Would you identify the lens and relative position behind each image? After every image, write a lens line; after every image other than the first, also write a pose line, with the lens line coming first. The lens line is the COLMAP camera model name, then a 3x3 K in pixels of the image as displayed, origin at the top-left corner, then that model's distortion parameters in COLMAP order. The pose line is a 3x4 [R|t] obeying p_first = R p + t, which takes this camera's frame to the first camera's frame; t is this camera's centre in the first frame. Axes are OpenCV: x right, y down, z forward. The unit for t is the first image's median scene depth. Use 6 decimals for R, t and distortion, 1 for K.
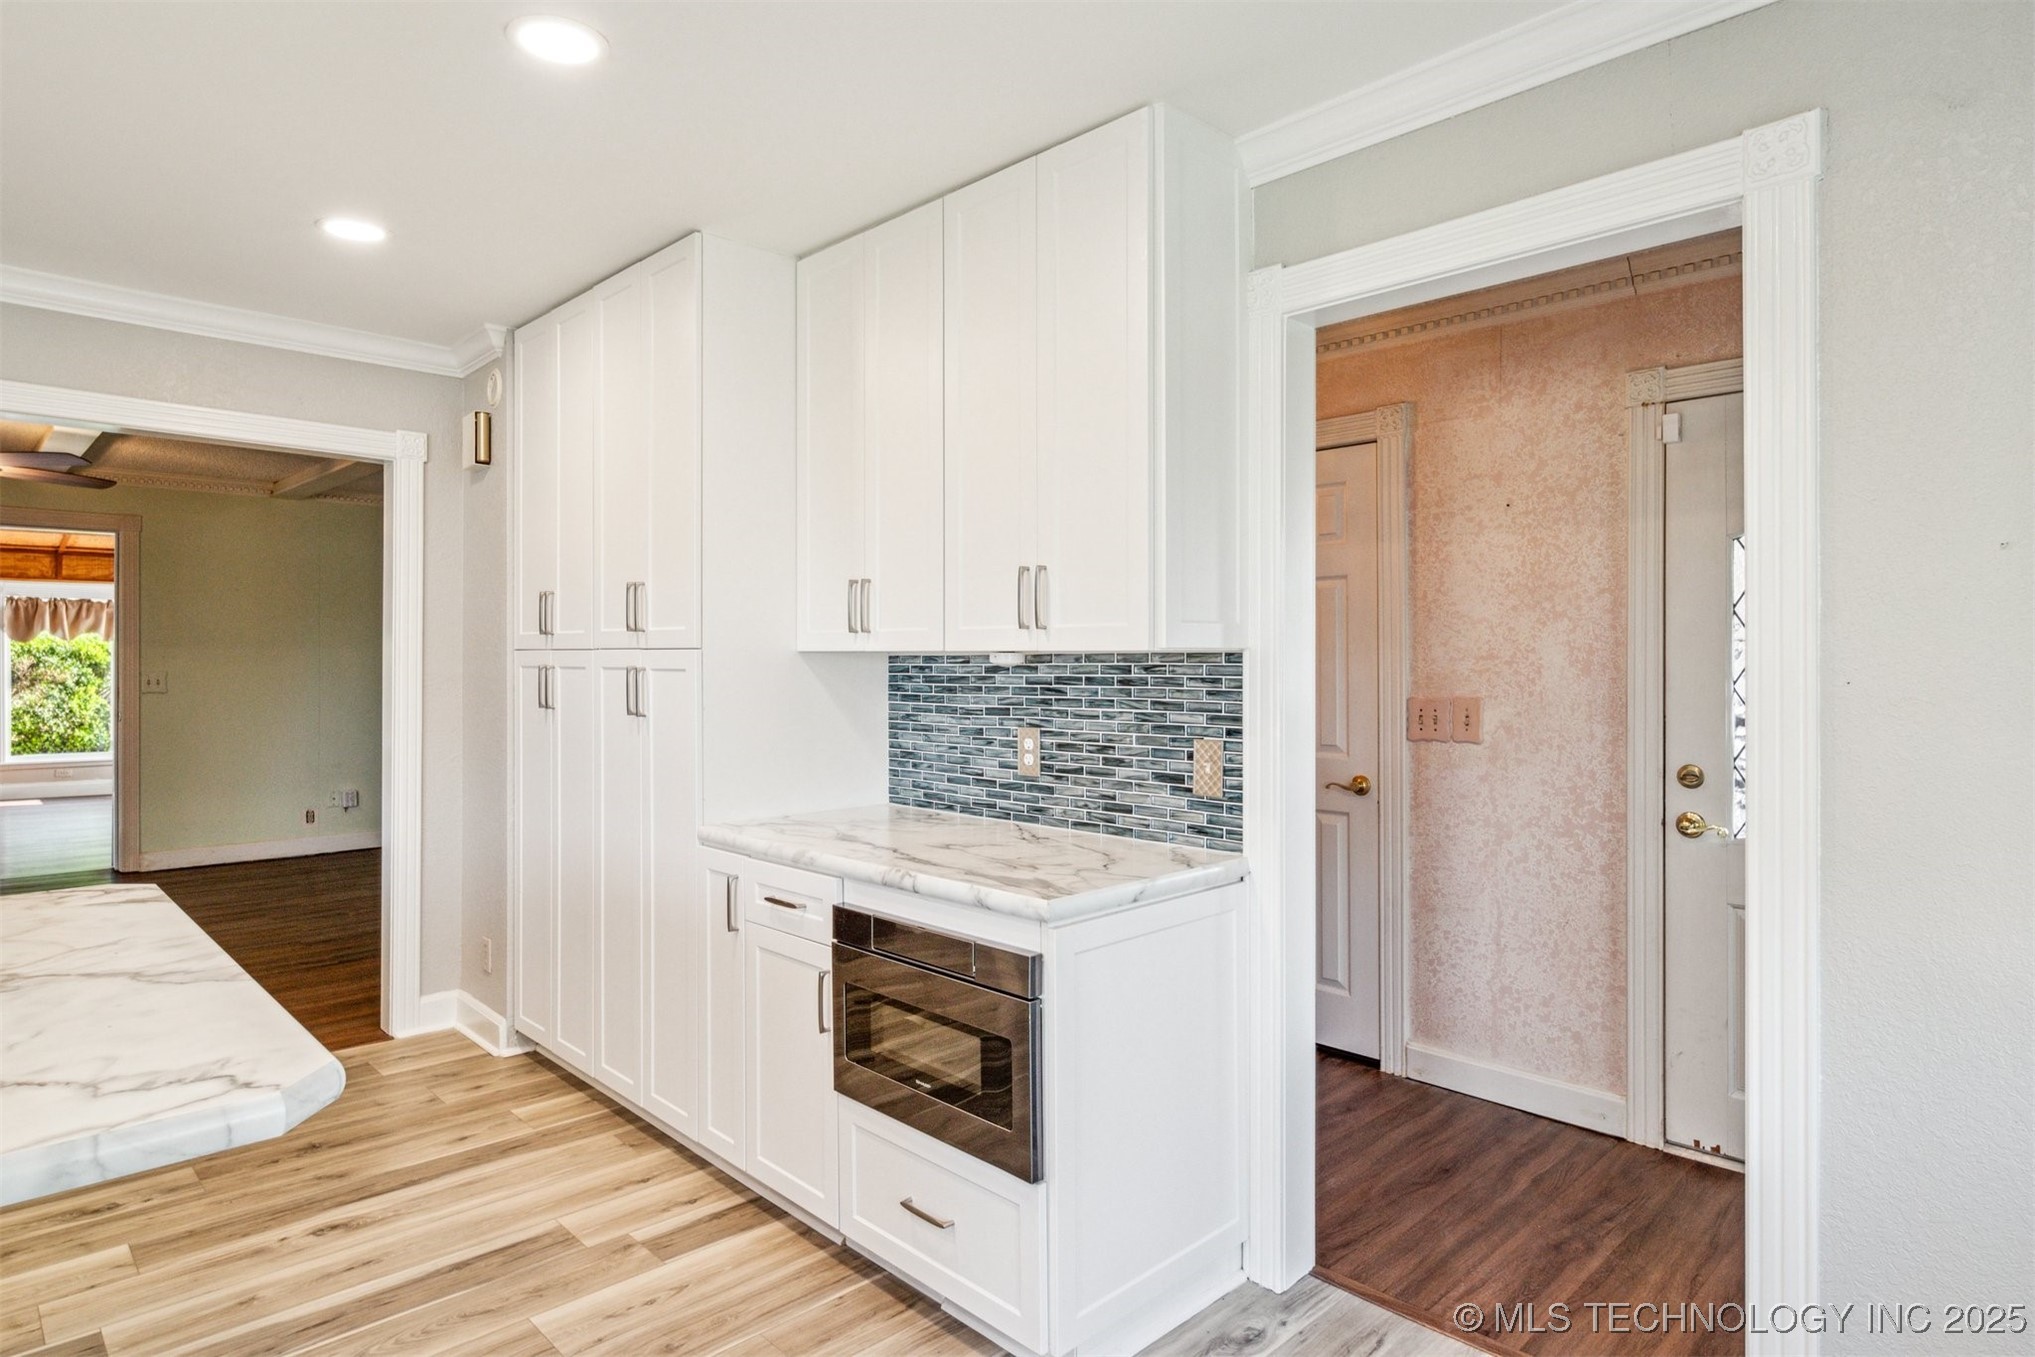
lens RADIAL K [[1115.1, 0, 1003.8], [0, 1115.1, 672.6], [0, 0, 1]] dist [-0.002896, -0.001998]
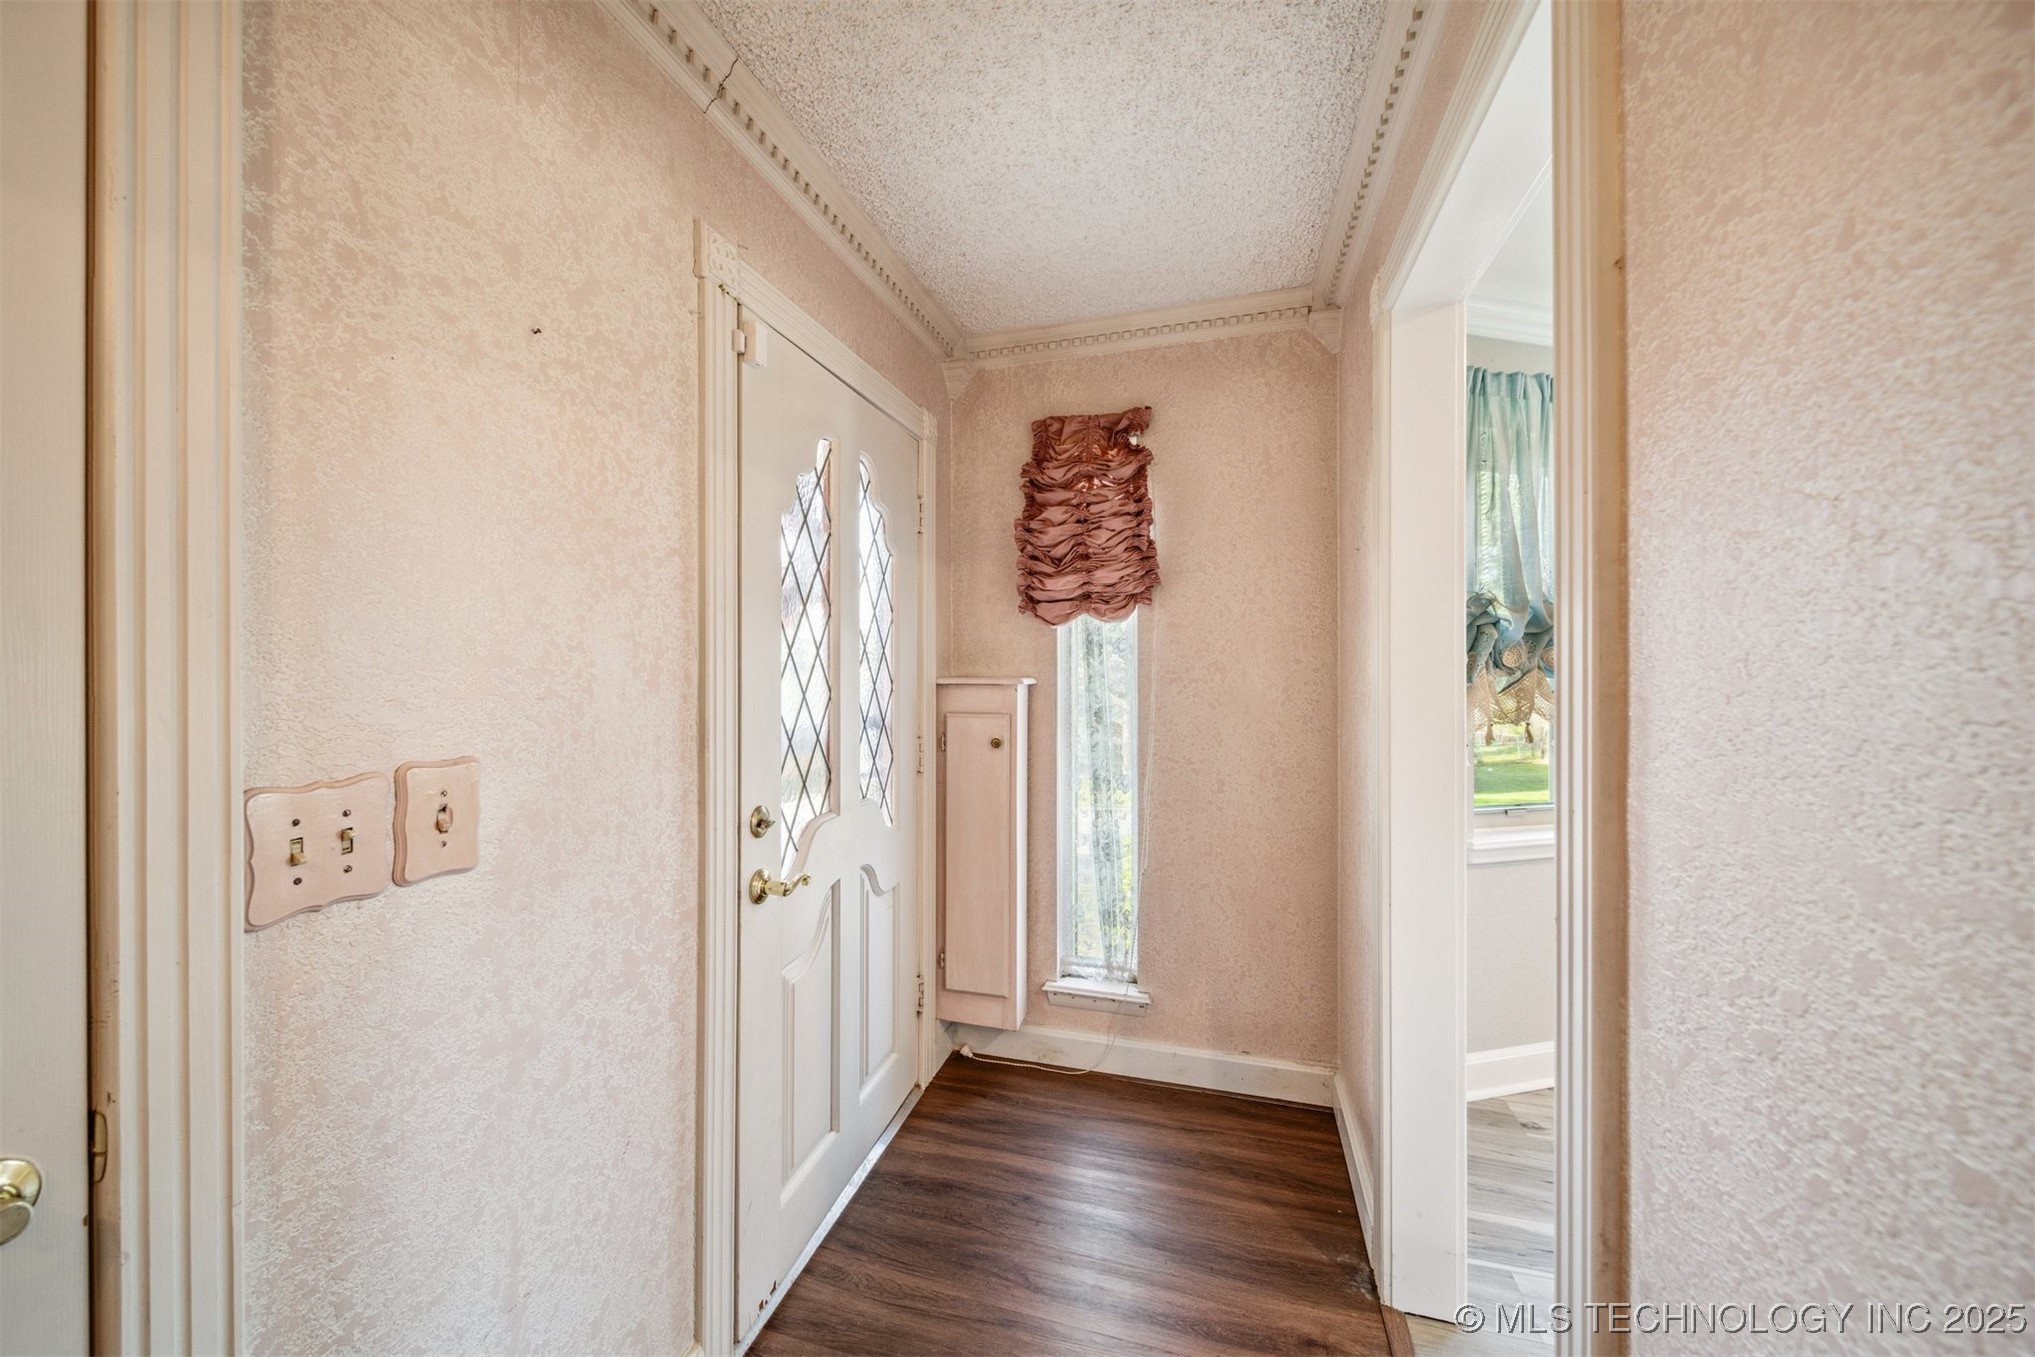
lens RADIAL K [[730.3, 0, 1018.8], [0, 730.3, 661.7], [0, 0, 1]] dist [-0.001474, -0.000547]
pose [[-0.482419, 0.002222, 0.875938, 0.096840], [0.009730, 0.999949, 0.002822, -0.012905], [-0.875887, 0.009884, -0.482416, 1.011103]]
